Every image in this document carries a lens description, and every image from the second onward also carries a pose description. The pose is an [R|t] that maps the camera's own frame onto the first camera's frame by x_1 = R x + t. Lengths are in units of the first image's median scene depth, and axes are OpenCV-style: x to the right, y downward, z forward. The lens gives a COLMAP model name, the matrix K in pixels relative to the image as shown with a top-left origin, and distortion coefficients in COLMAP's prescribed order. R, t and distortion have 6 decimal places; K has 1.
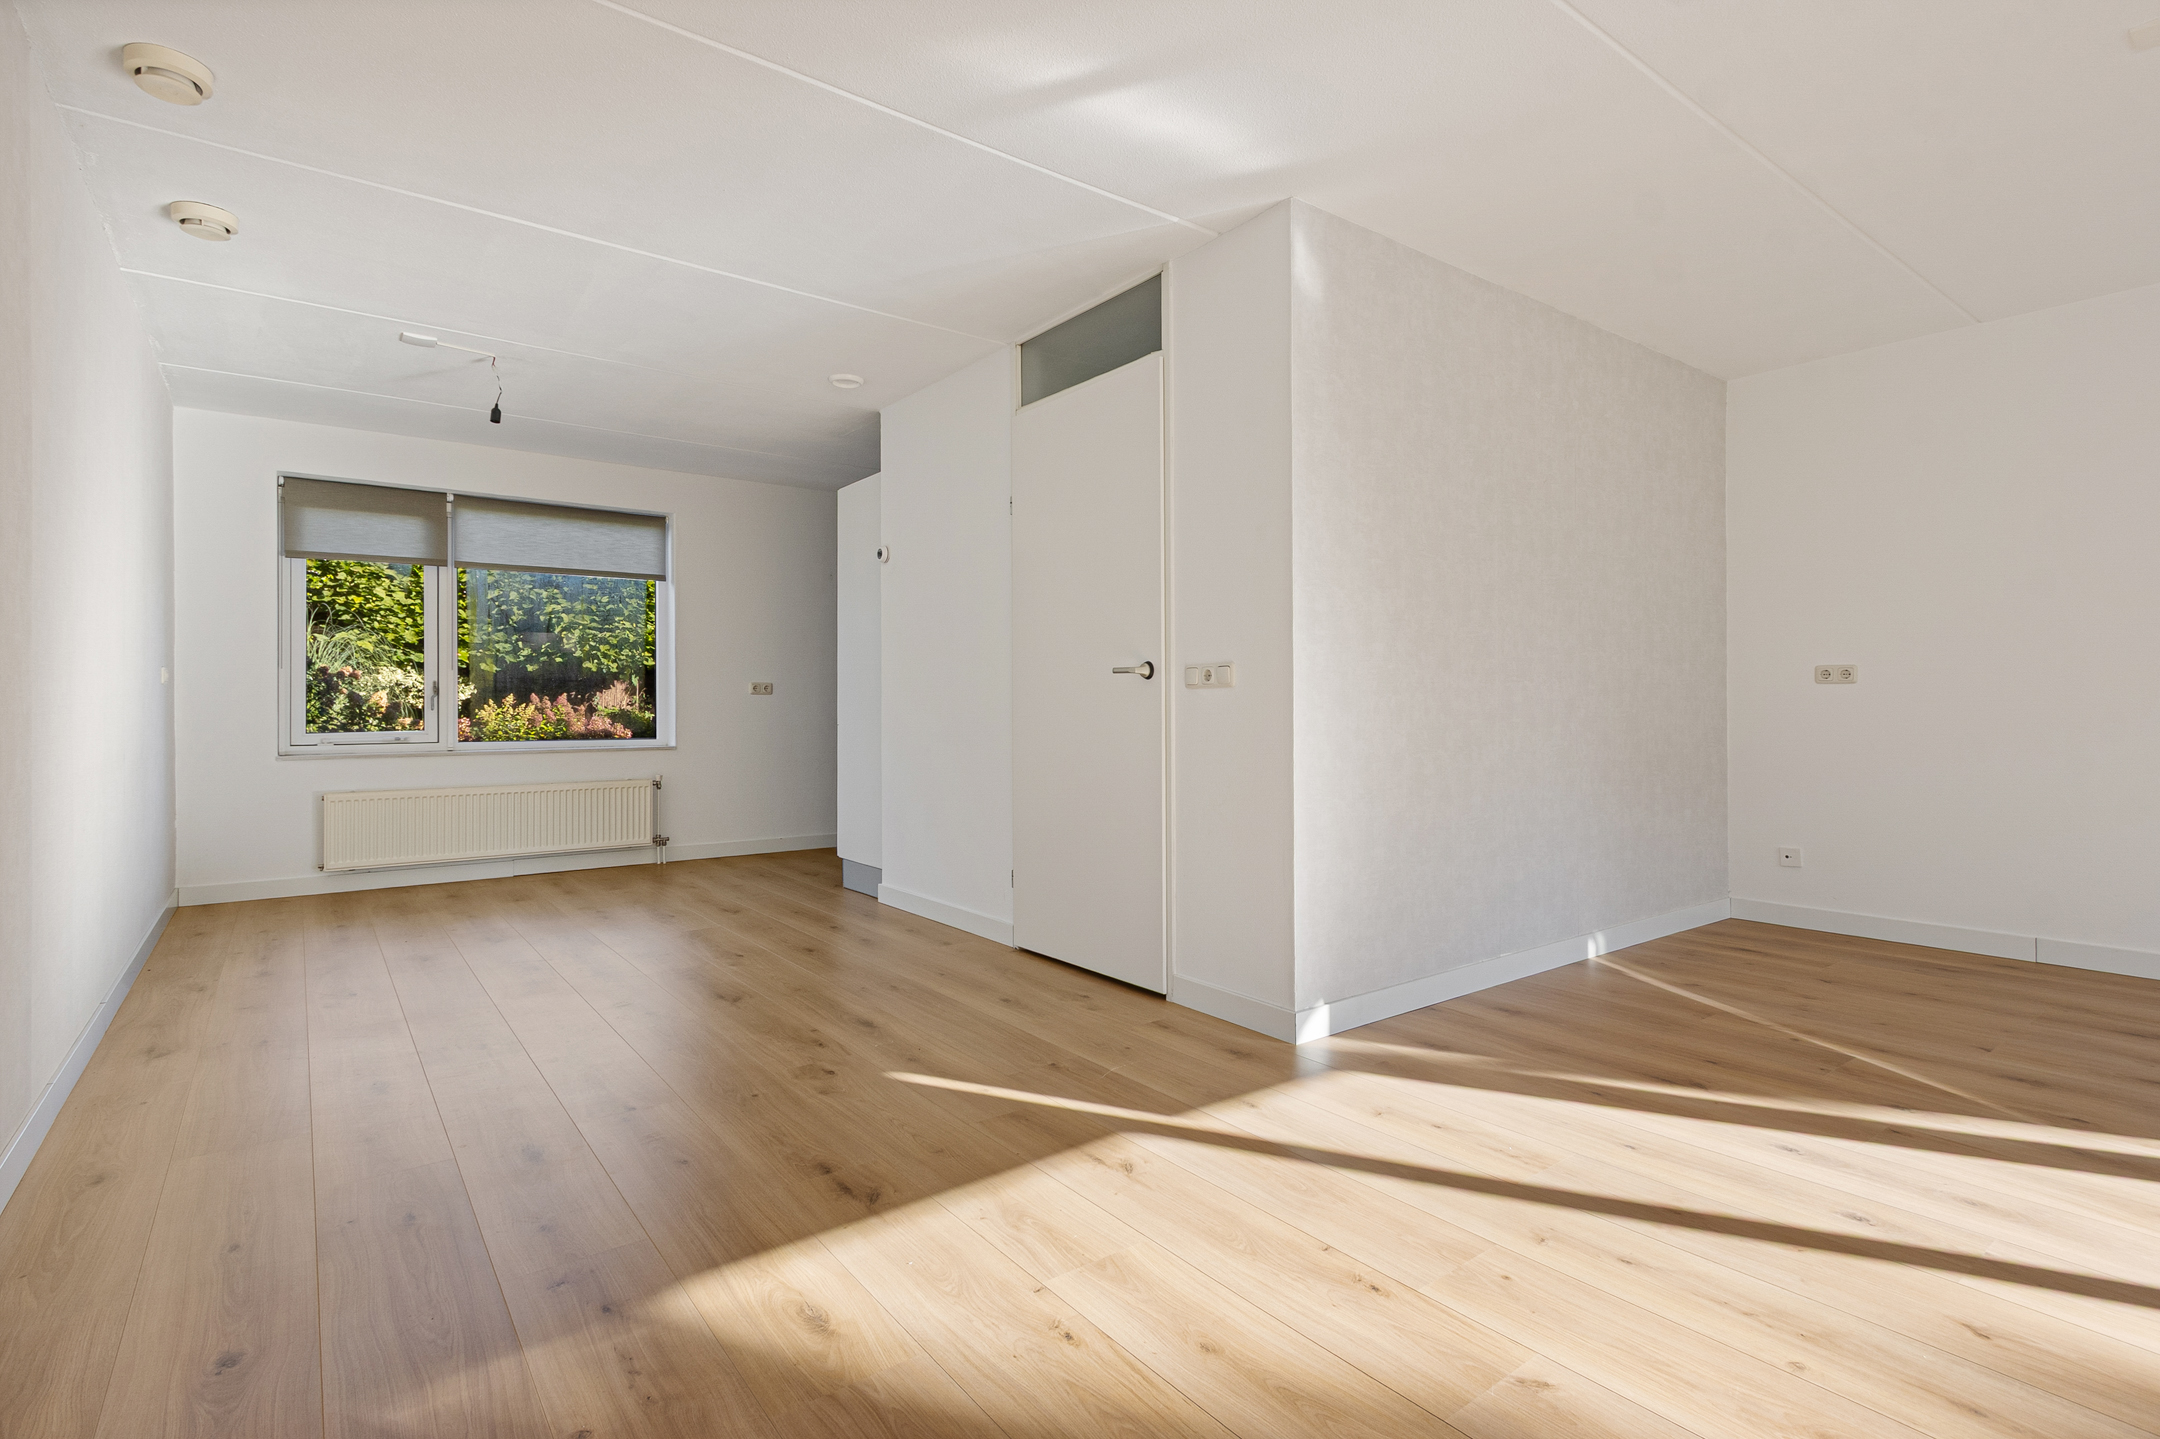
lens RADIAL K [[1036.1, 0, 1088.1], [0, 1036.1, 707.4], [0, 0, 1]] dist [0.012958, -0.000660]
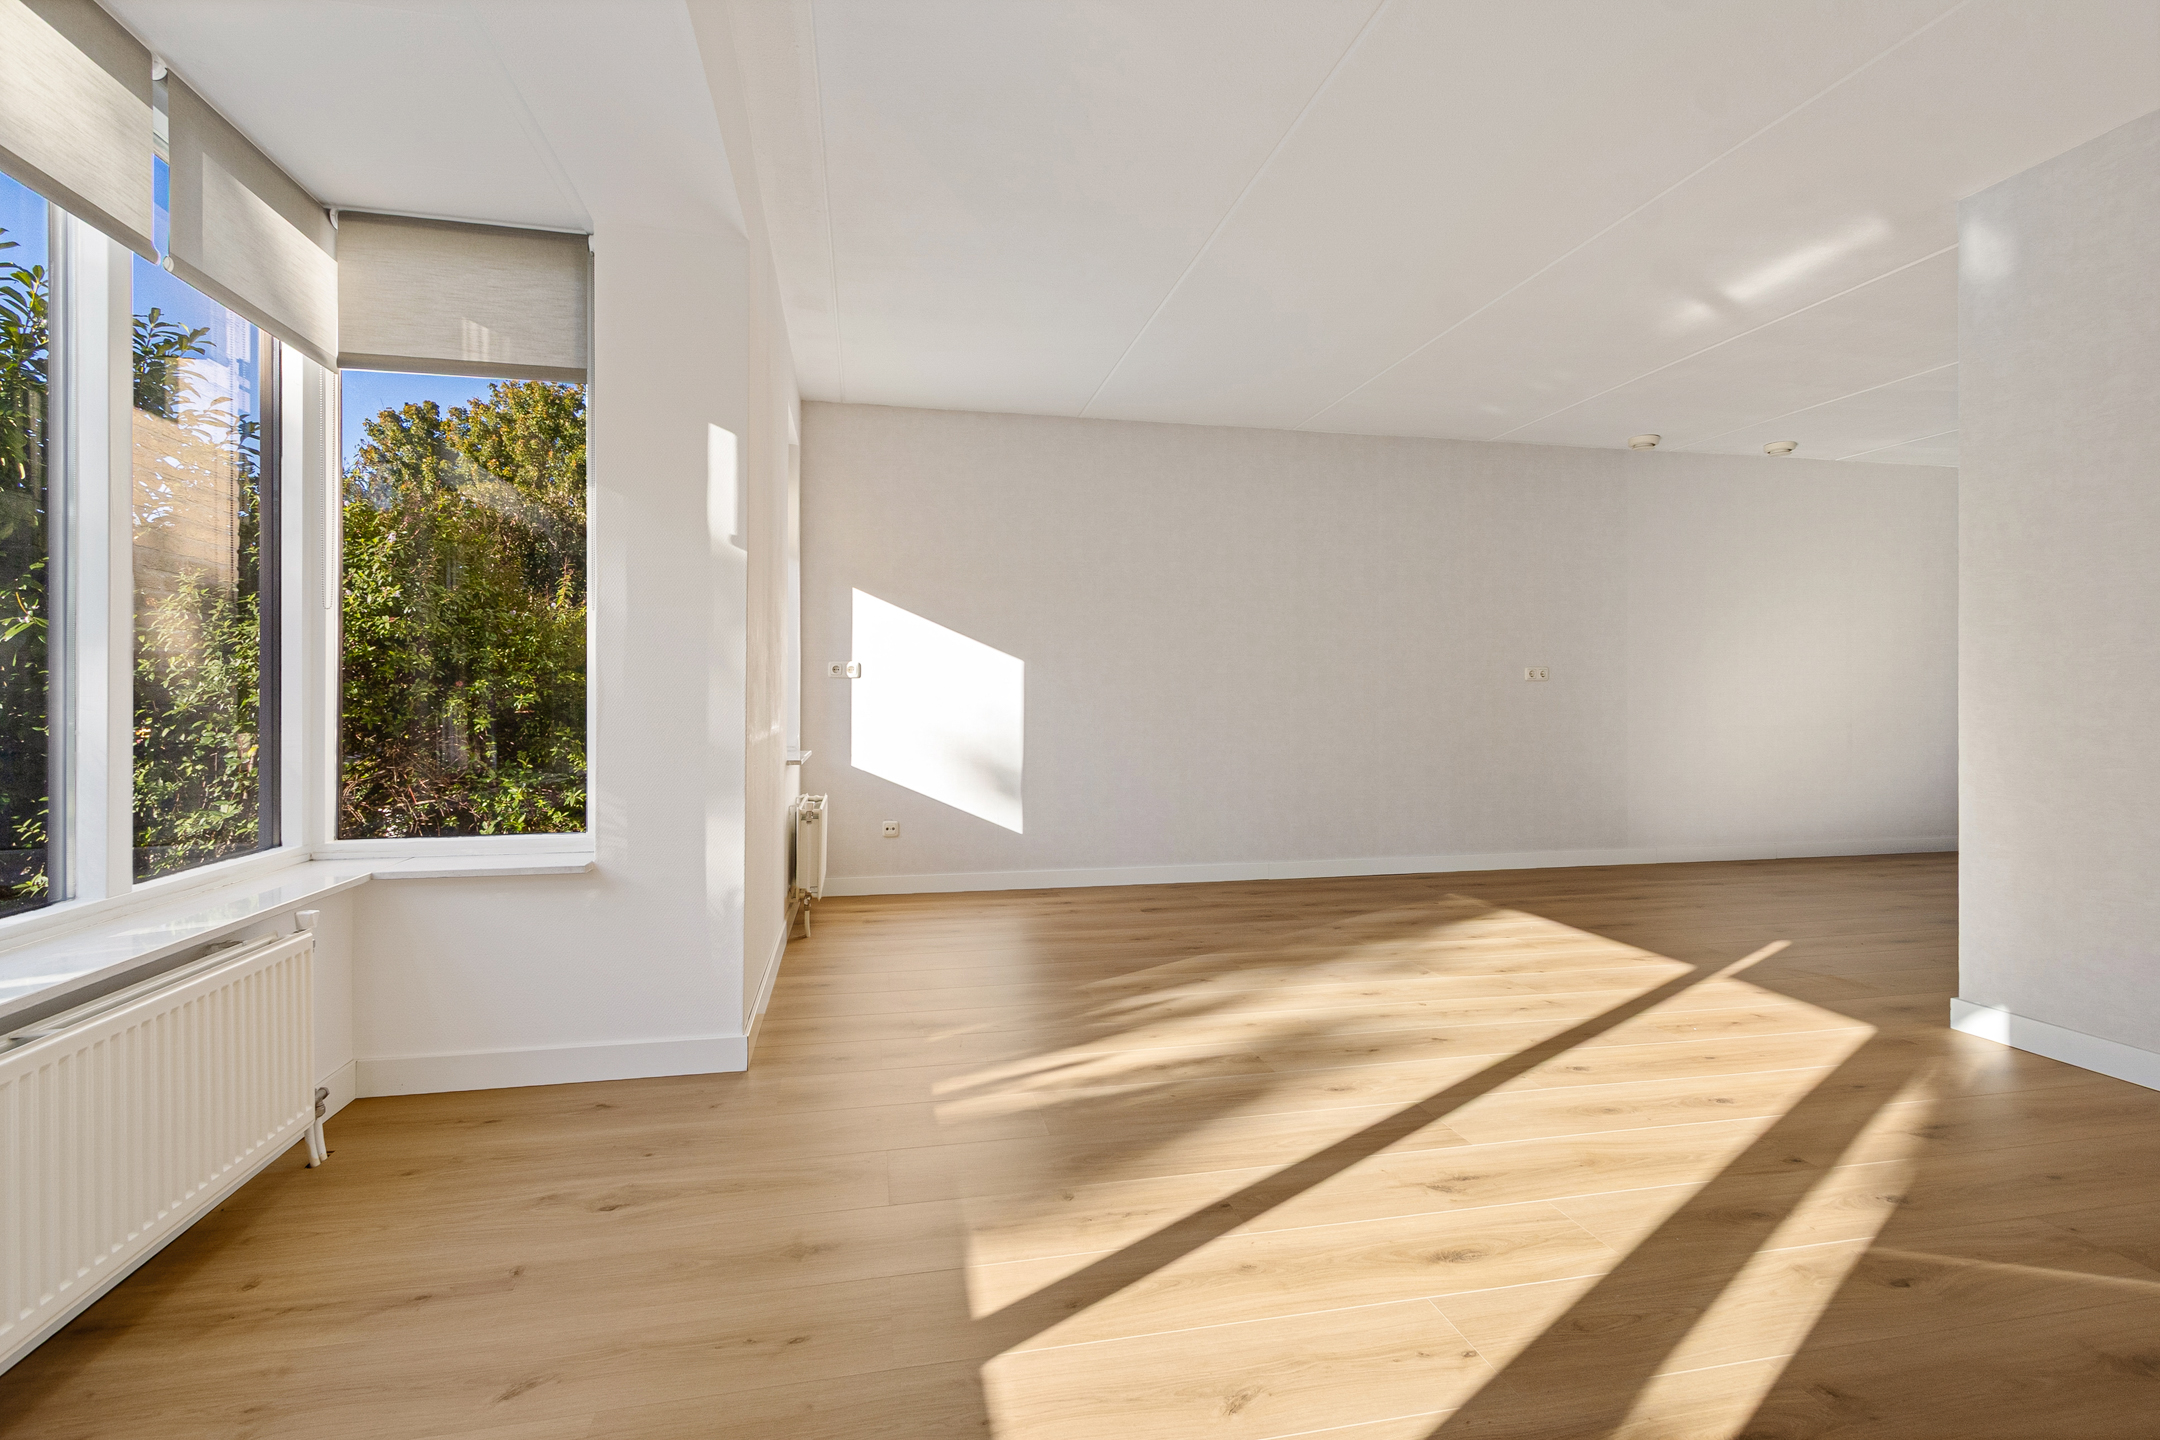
lens RADIAL K [[1036.1, 0, 1081.5], [0, 1036.1, 708.7], [0, 0, 1]] dist [0.012958, -0.000660]
pose [[-0.429890, 0.006347, -0.902859, 1.880029], [-0.009741, 0.999884, 0.011667, 0.008883], [0.902828, 0.013810, -0.429779, 0.835096]]
